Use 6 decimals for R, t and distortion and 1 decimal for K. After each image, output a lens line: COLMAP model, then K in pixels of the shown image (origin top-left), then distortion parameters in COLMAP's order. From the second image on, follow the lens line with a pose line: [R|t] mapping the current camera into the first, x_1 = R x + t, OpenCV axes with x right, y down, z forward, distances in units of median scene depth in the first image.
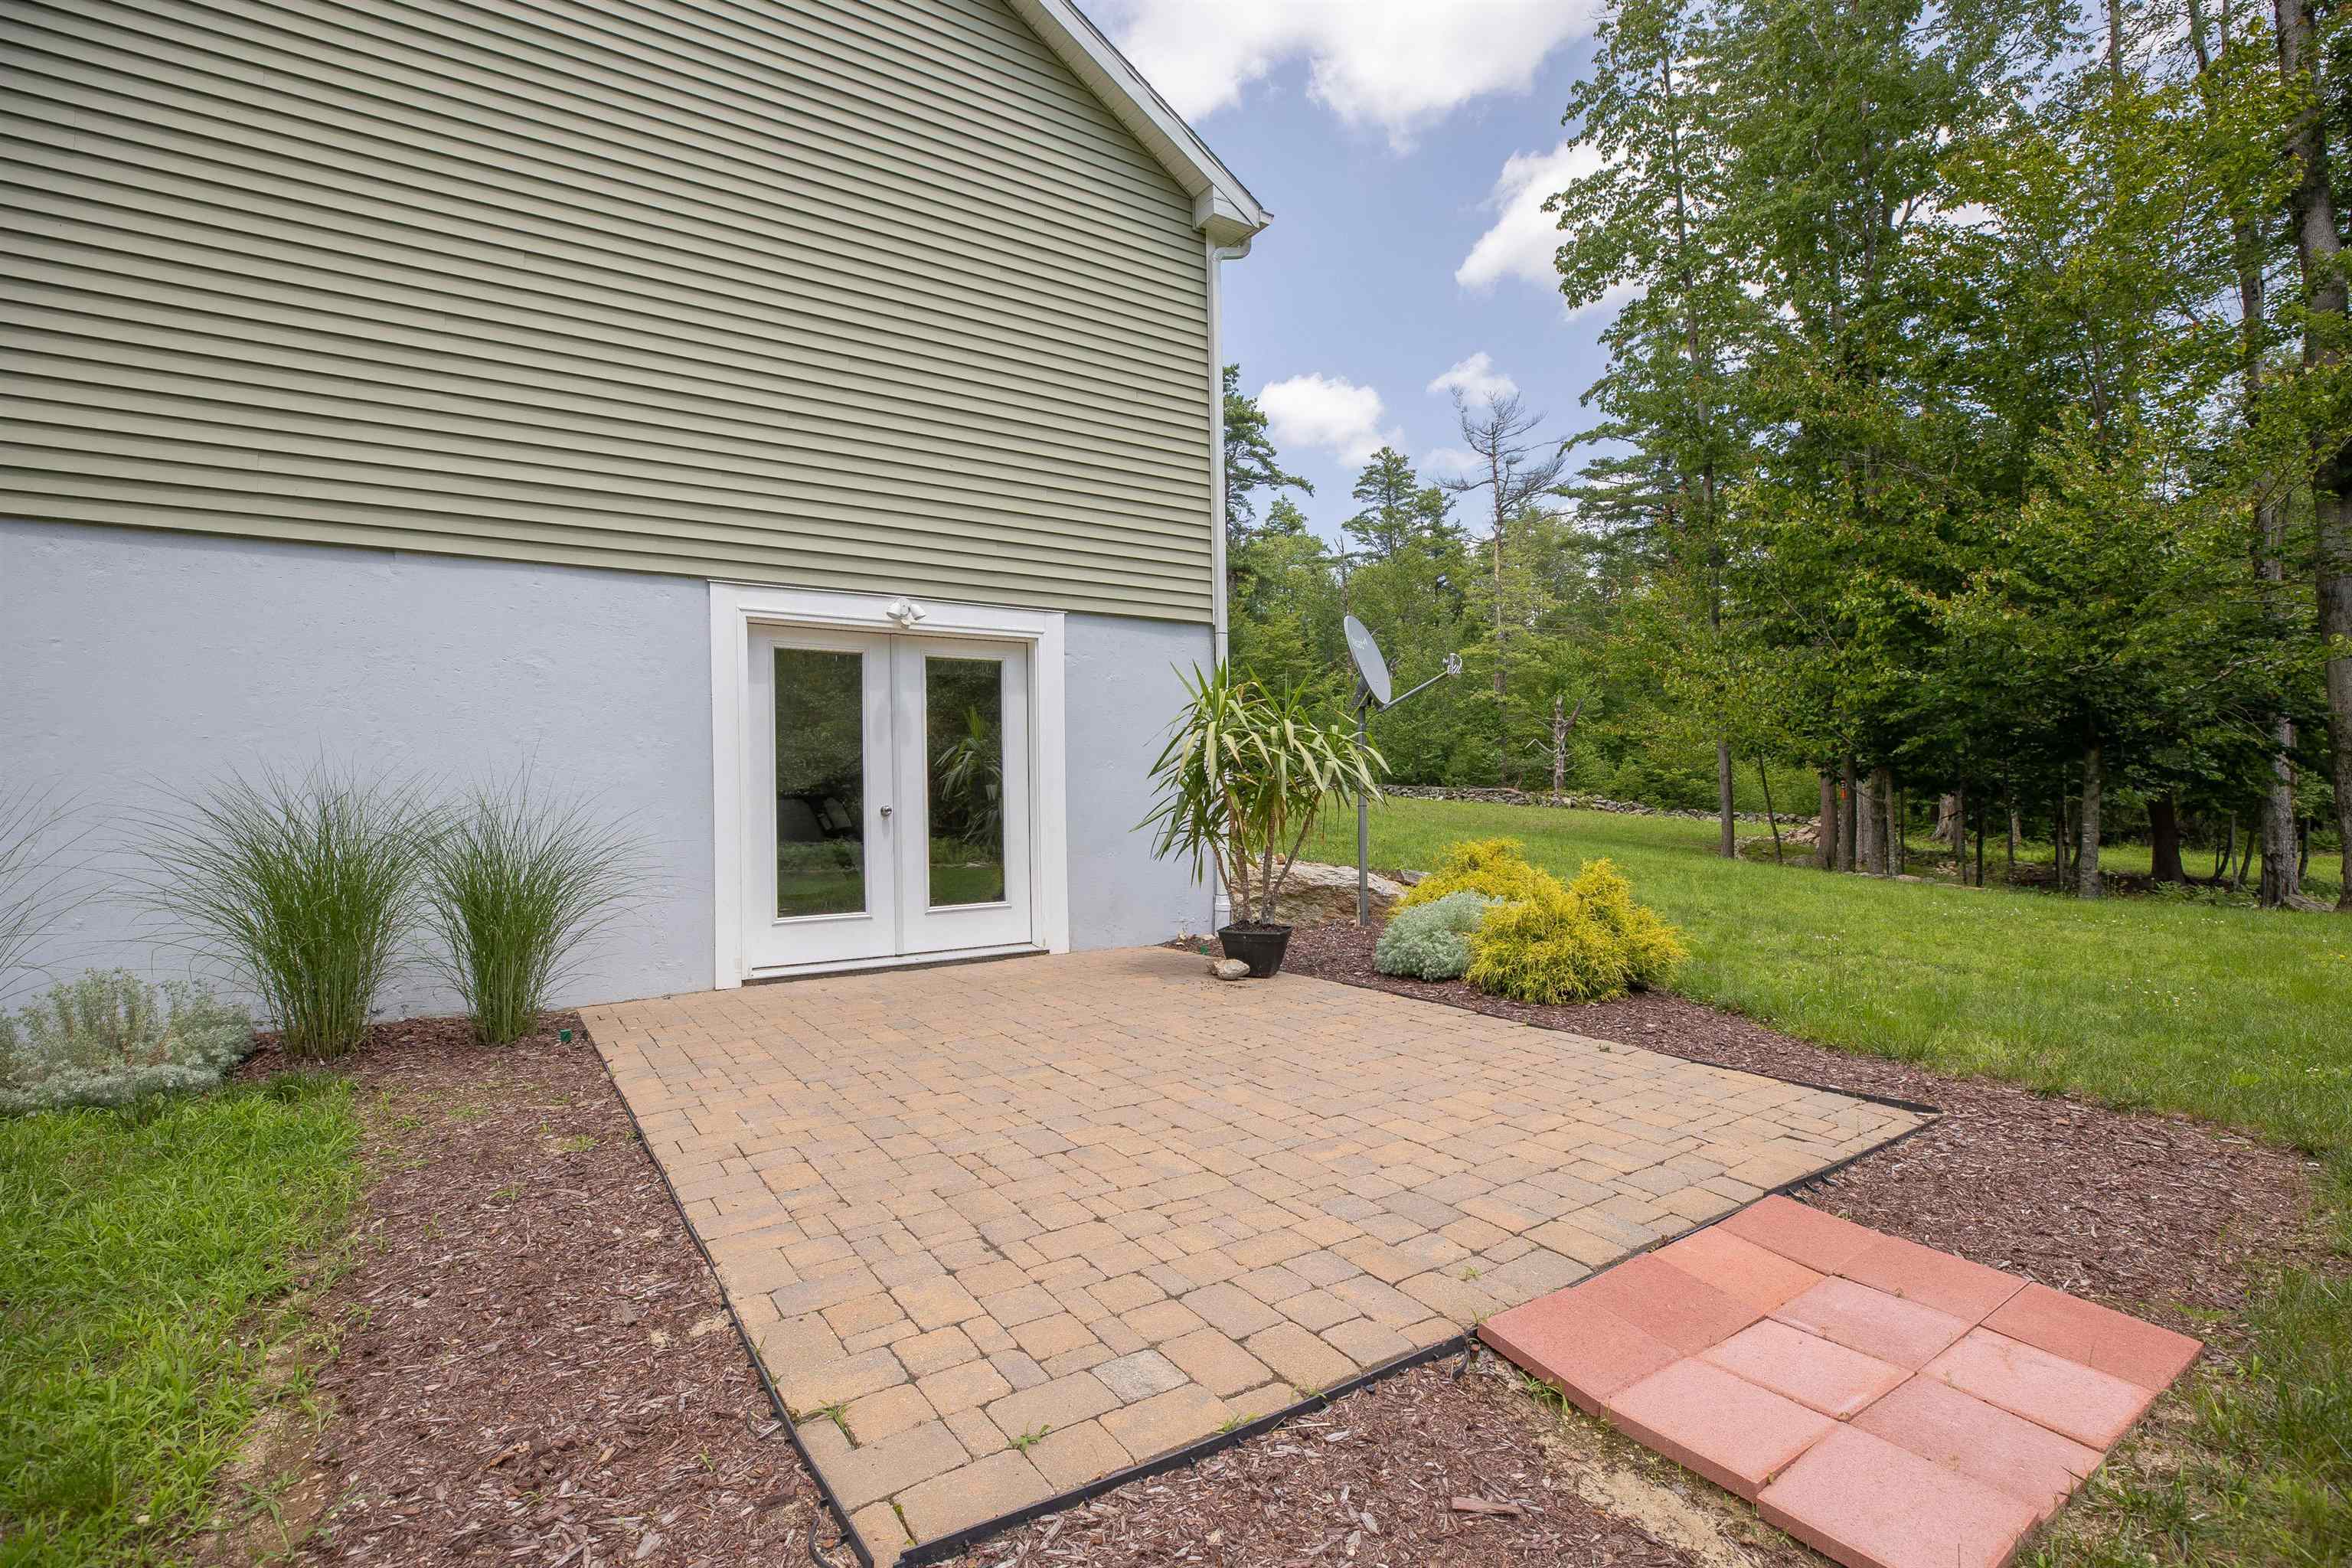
lens RADIAL K [[1066.7, 0, 1173.8], [0, 1066.7, 781.2], [0, 0, 1]] dist [-0.002174, -0.000323]
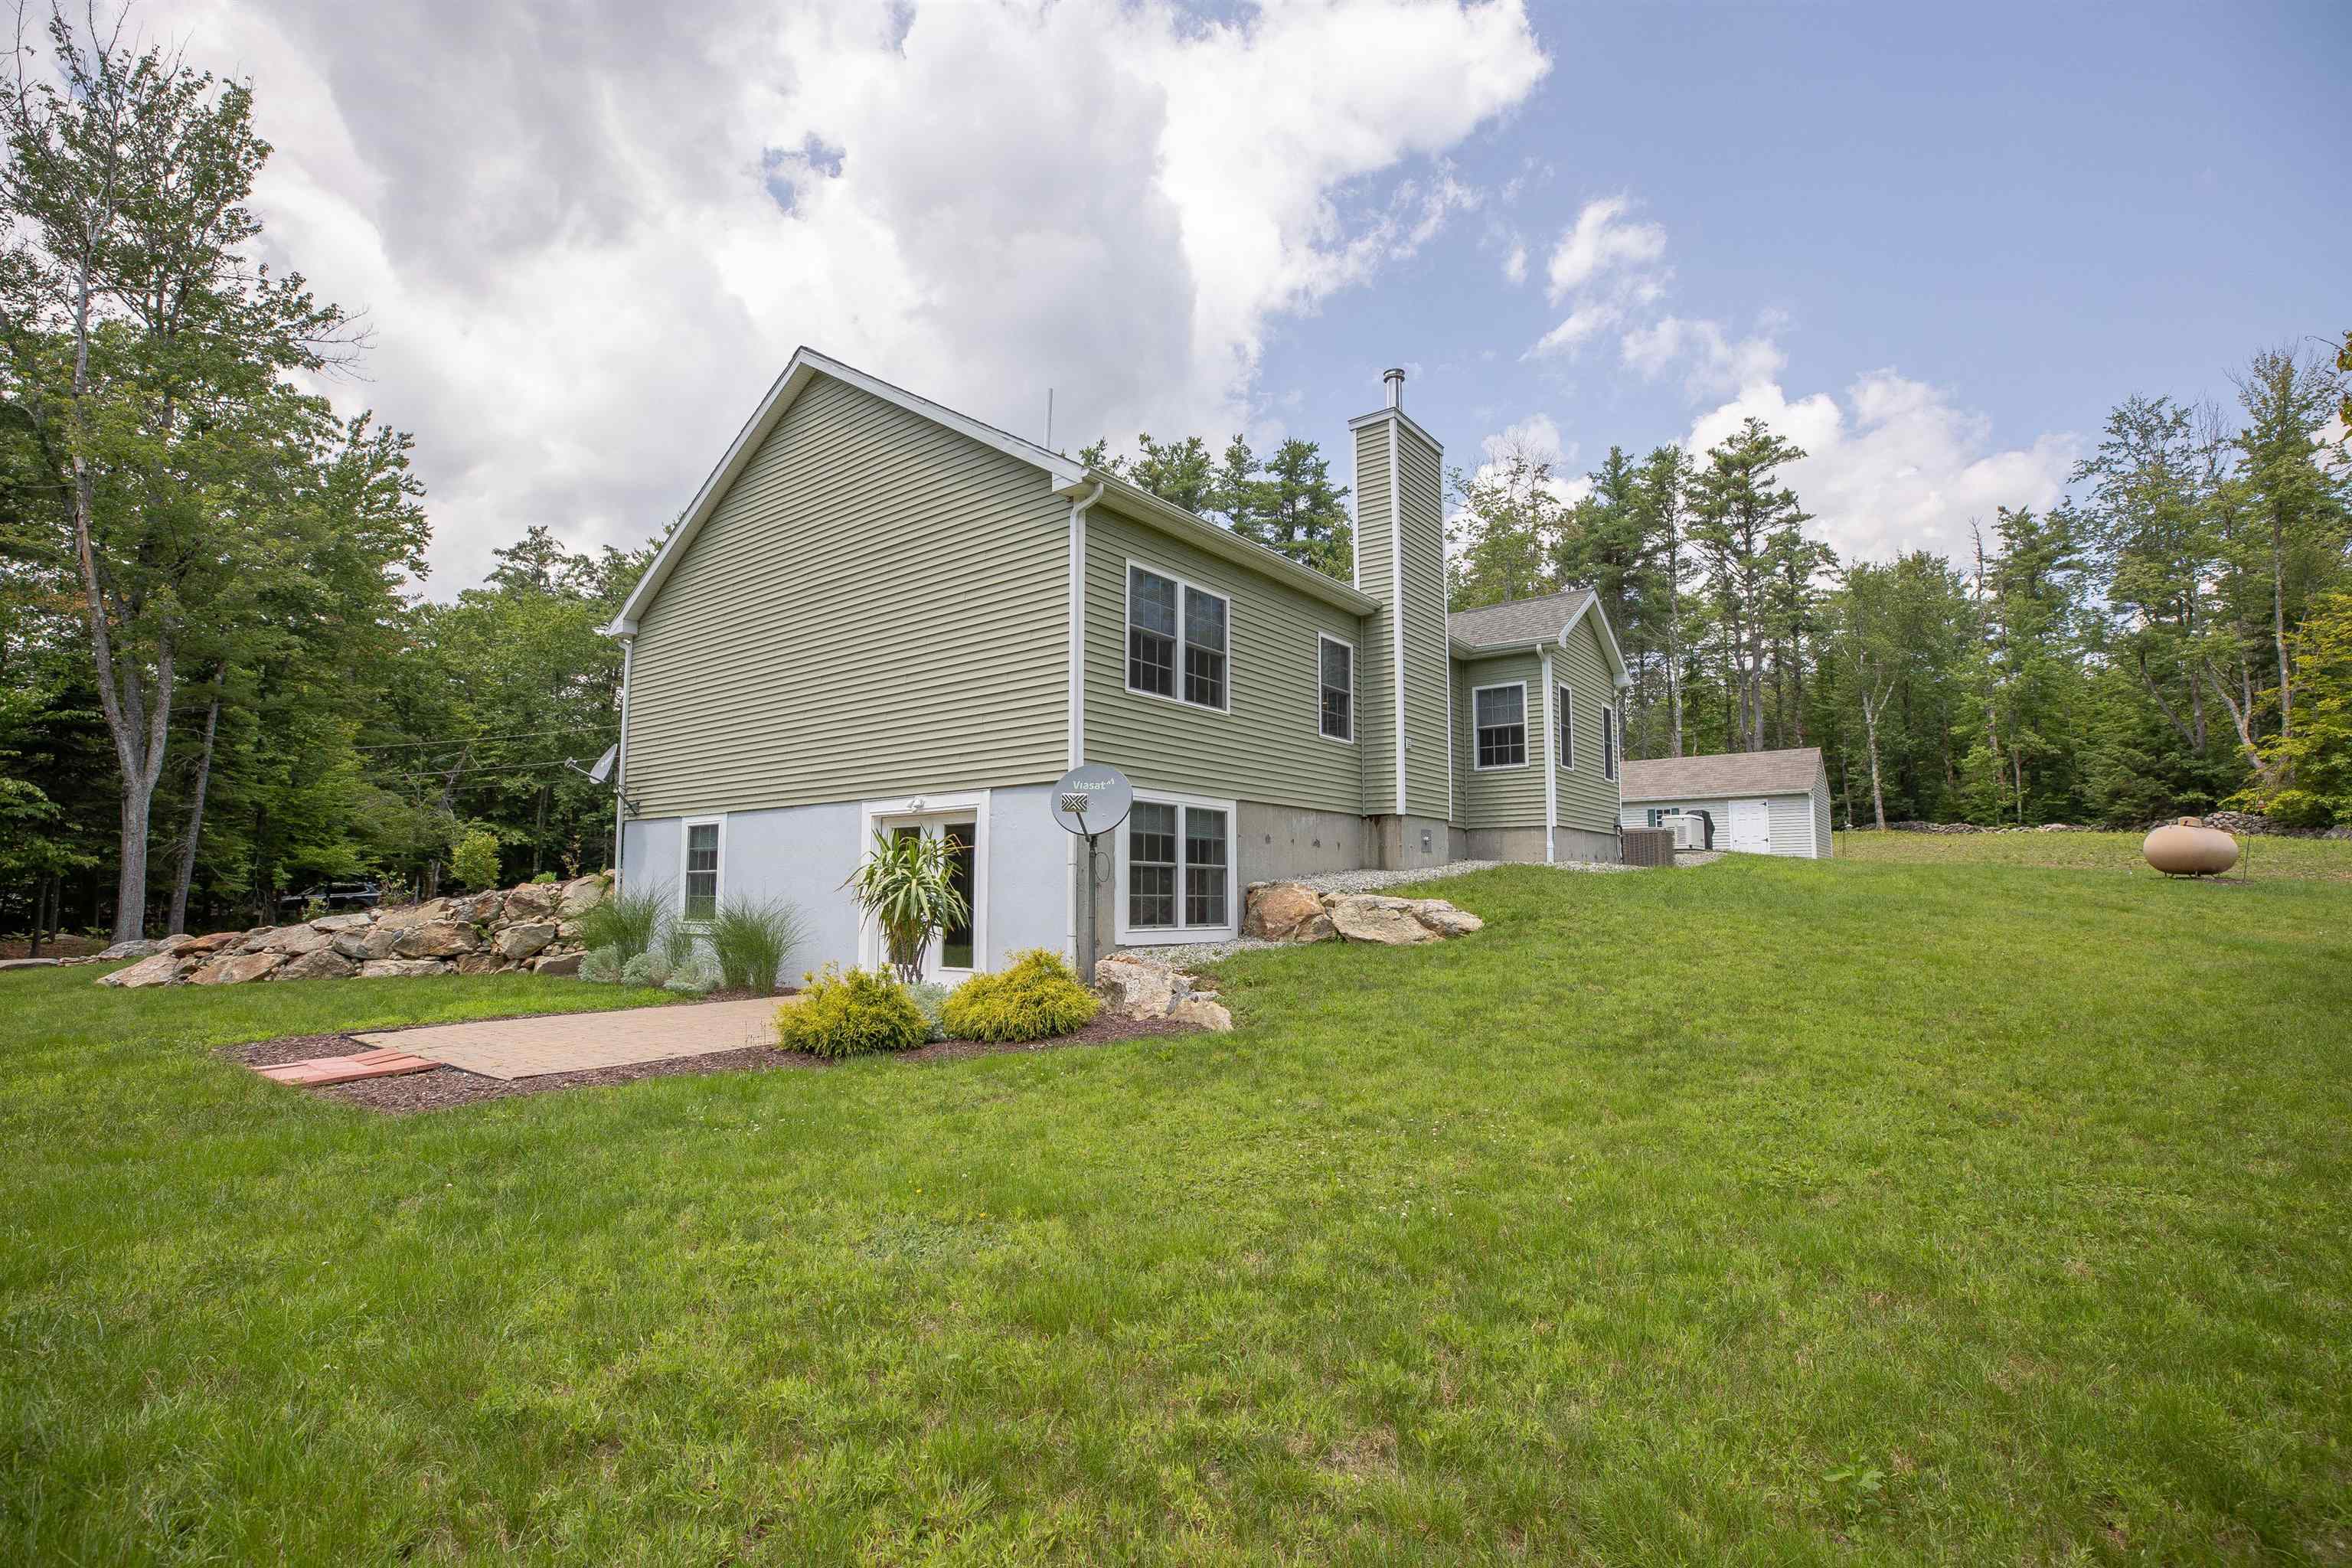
lens RADIAL K [[1066.7, 0, 1175.3], [0, 1066.7, 787.5], [0, 0, 1]] dist [-0.002174, -0.000323]
pose [[0.308446, -0.088085, -0.947155, 1.662712], [-0.008013, 0.995427, -0.095184, -0.016250], [0.951208, 0.036948, 0.306330, 0.887665]]
